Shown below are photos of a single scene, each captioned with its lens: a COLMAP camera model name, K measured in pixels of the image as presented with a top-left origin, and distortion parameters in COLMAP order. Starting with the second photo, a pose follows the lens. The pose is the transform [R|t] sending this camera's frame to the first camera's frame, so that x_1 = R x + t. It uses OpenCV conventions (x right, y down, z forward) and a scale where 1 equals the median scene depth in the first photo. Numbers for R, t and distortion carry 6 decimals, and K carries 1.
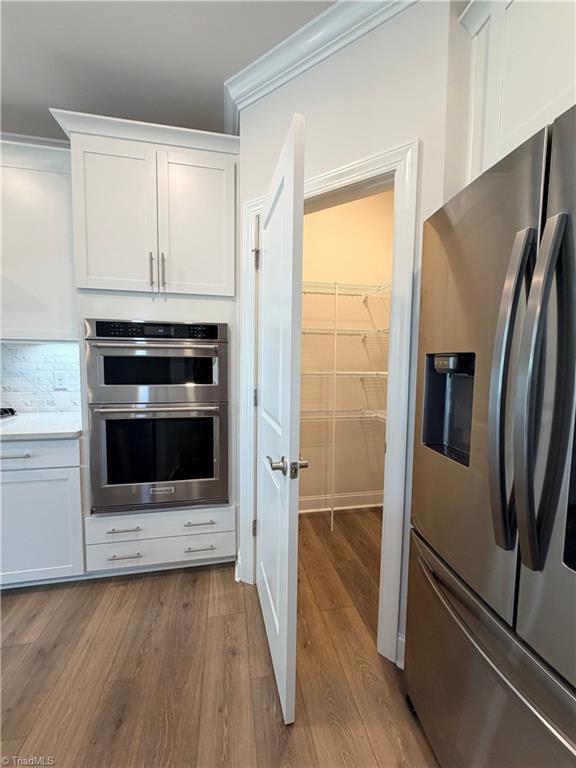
lens RADIAL K [[306.1, 0, 288.9], [0, 306.1, 383.7], [0, 0, 1]] dist [-0.002383, 0.000996]
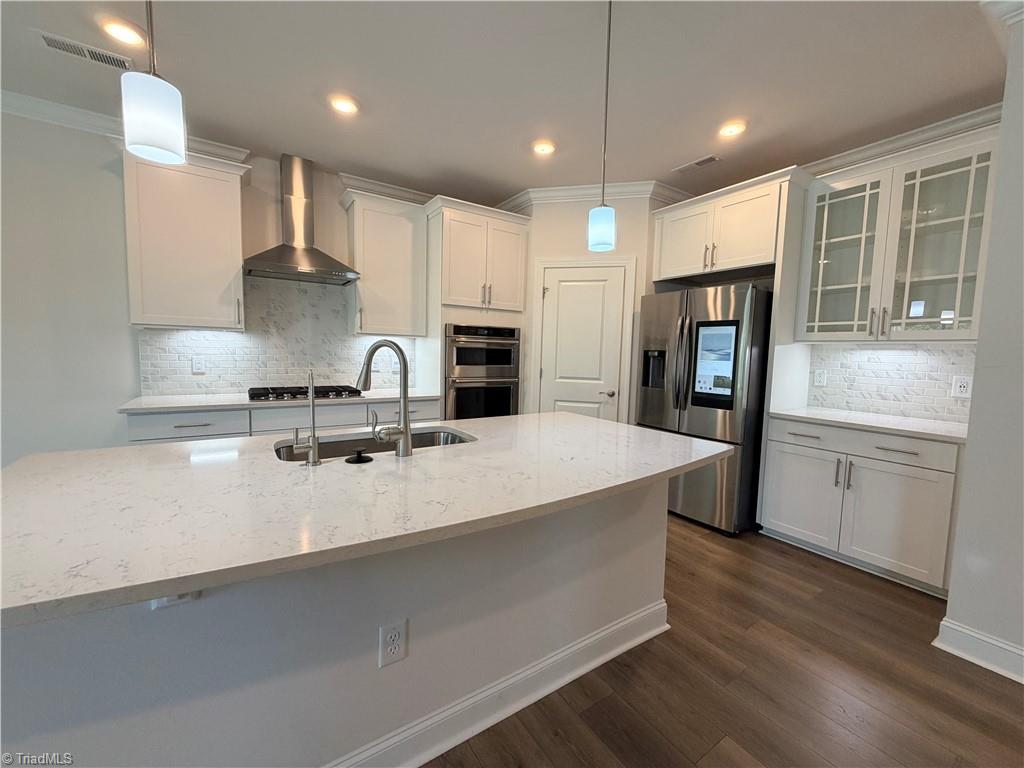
lens RADIAL K [[408.2, 0, 512.9], [0, 408.2, 384.1], [0, 0, 1]] dist [-0.002383, 0.000996]
pose [[0.941073, -0.009768, 0.338062, -1.029159], [0.009467, 0.999952, 0.002540, 0.098615], [-0.338071, 0.000810, 0.941120, -1.077526]]
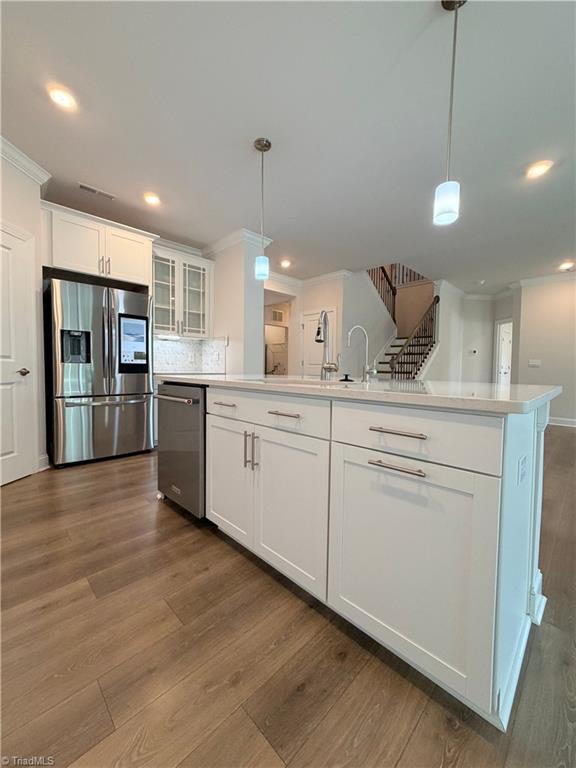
lens RADIAL K [[306.1, 0, 288.0], [0, 306.1, 382.6], [0, 0, 1]] dist [-0.002383, 0.000996]
pose [[-0.506442, -0.053924, 0.860587, -1.800065], [0.057492, 0.993710, 0.096098, 0.138969], [-0.860356, 0.098145, -0.500156, 0.367698]]
